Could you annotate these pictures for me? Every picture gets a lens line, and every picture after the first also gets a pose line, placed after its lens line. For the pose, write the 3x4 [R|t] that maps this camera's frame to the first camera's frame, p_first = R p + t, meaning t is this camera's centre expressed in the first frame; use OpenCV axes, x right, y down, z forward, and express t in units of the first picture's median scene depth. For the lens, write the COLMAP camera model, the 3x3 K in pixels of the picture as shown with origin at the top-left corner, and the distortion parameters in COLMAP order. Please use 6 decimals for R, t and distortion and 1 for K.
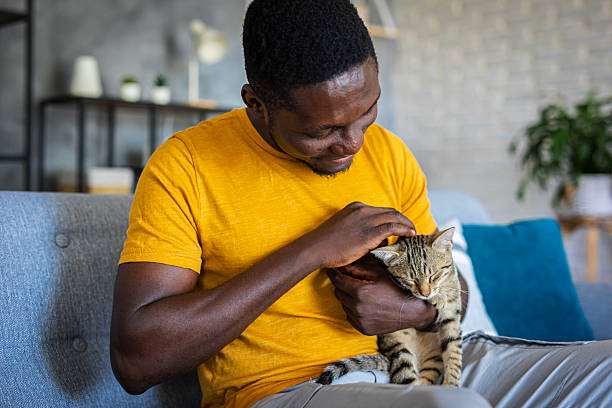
lens RADIAL K [[850.1, 0, 303.6], [0, 850.1, 200.5], [0, 0, 1]] dist [-0.018285, 0.000000]
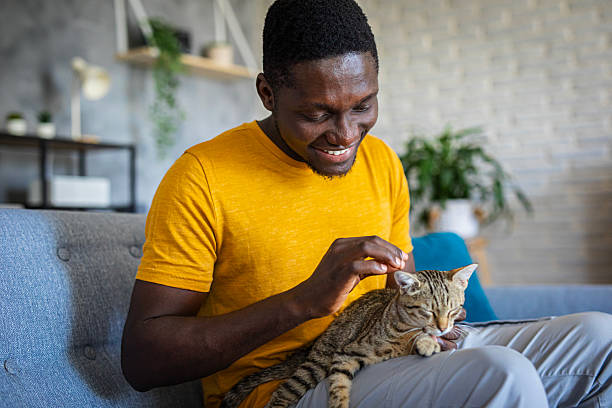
lens RADIAL K [[850.1, 0, 305.1], [0, 850.1, 204.2], [0, 0, 1]] dist [-0.018285, 0.000000]
pose [[0.974324, -0.028555, 0.223331, -0.227877], [0.040121, 0.998069, -0.047422, 0.047341], [-0.221545, 0.055165, 0.973588, -0.069736]]
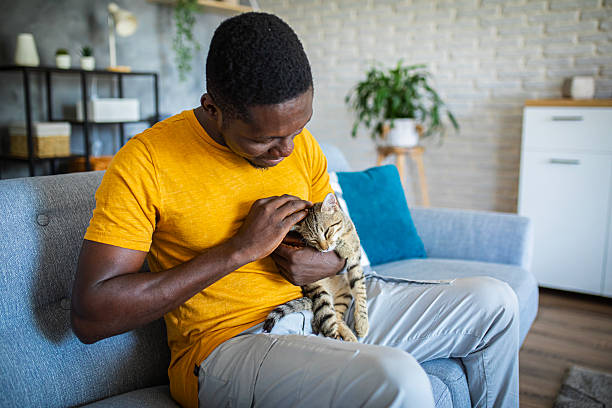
lens RADIAL K [[581.2, 0, 305.0], [0, 581.2, 195.3], [0, 0, 1]] dist [-0.026053, 0.000000]
pose [[0.976874, -0.041316, 0.209787, -0.089539], [0.011980, 0.990189, 0.139223, -0.098880], [-0.213481, -0.133490, 0.967784, 0.120450]]
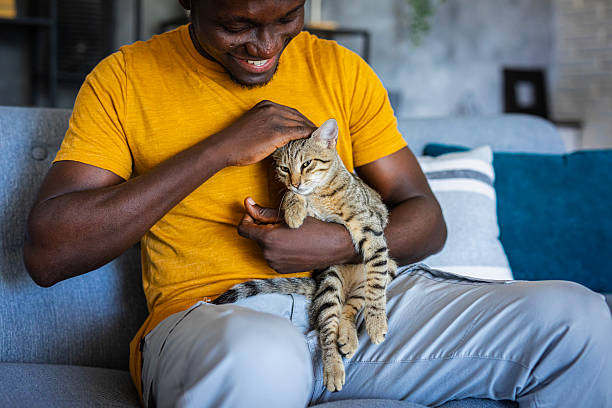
lens RADIAL K [[850.1, 0, 304.9], [0, 850.1, 206.5], [0, 0, 1]] dist [-0.018285, 0.000000]
pose [[0.964199, 0.044525, -0.261414, 0.313711], [-0.020301, 0.995304, 0.094647, 0.006130], [0.264401, -0.085952, 0.960575, 0.068137]]
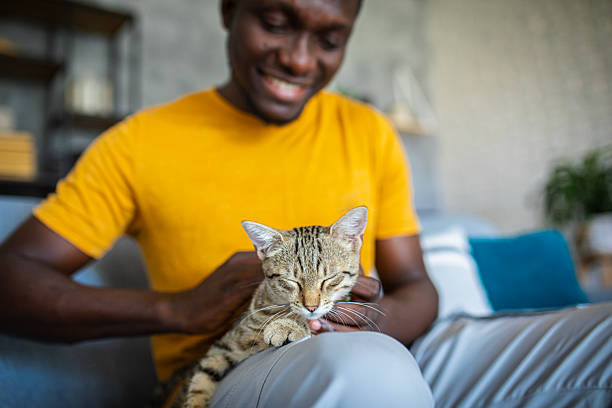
lens RADIAL K [[581.2, 0, 315.2], [0, 581.2, 208.1], [0, 0, 1]] dist [-0.026053, 0.000000]
pose [[0.986983, -0.071640, -0.143988, 0.143643], [0.050344, 0.987937, -0.146446, 0.126330], [0.152743, 0.137291, 0.978683, 0.335749]]
